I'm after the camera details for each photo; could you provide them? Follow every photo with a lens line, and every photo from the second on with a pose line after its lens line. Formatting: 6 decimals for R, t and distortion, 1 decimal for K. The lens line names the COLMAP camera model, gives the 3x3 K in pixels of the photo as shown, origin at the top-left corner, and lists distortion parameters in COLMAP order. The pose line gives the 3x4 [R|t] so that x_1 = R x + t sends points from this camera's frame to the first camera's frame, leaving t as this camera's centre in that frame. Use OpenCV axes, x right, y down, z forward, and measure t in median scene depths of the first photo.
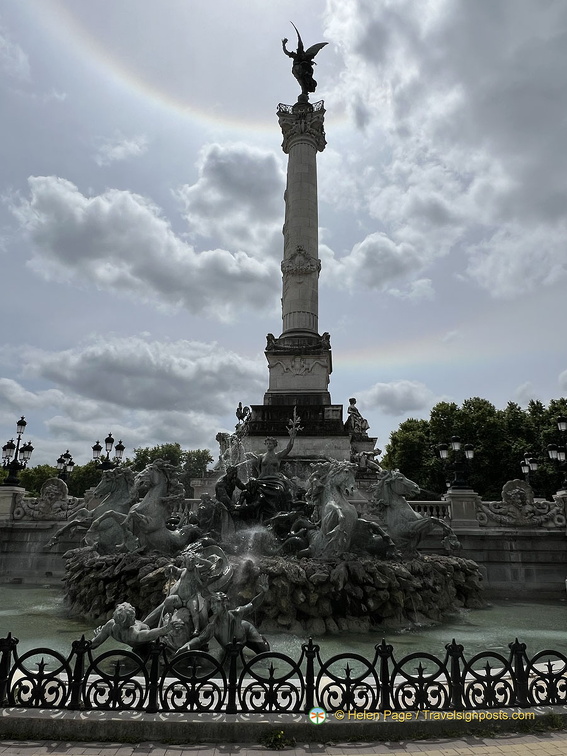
lens RADIAL K [[511.7, 0, 284.0], [0, 511.7, 379.4], [0, 0, 1]] dist [-0.001565, -0.000964]
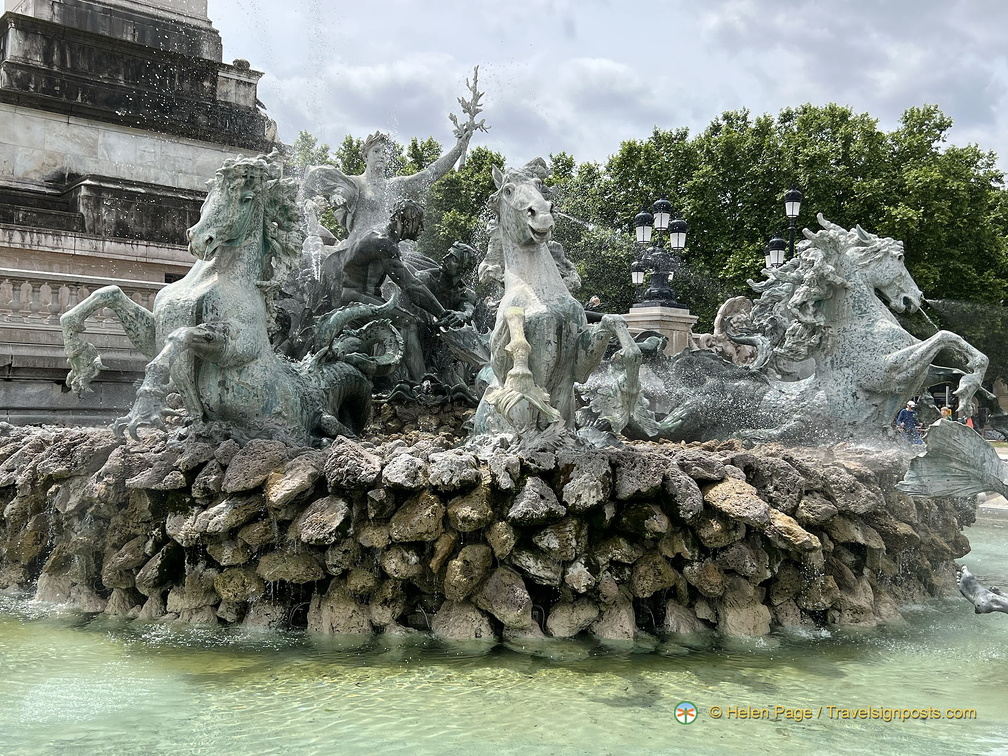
lens RADIAL K [[1066.7, 0, 524.0], [0, 1066.7, 385.4], [0, 0, 1]] dist [0.036836, 0.000000]
pose [[0.716690, 0.015848, 0.697212, -0.470642], [-0.216238, 0.955519, 0.200560, 0.104906], [-0.663021, -0.294503, 0.688238, 0.334108]]
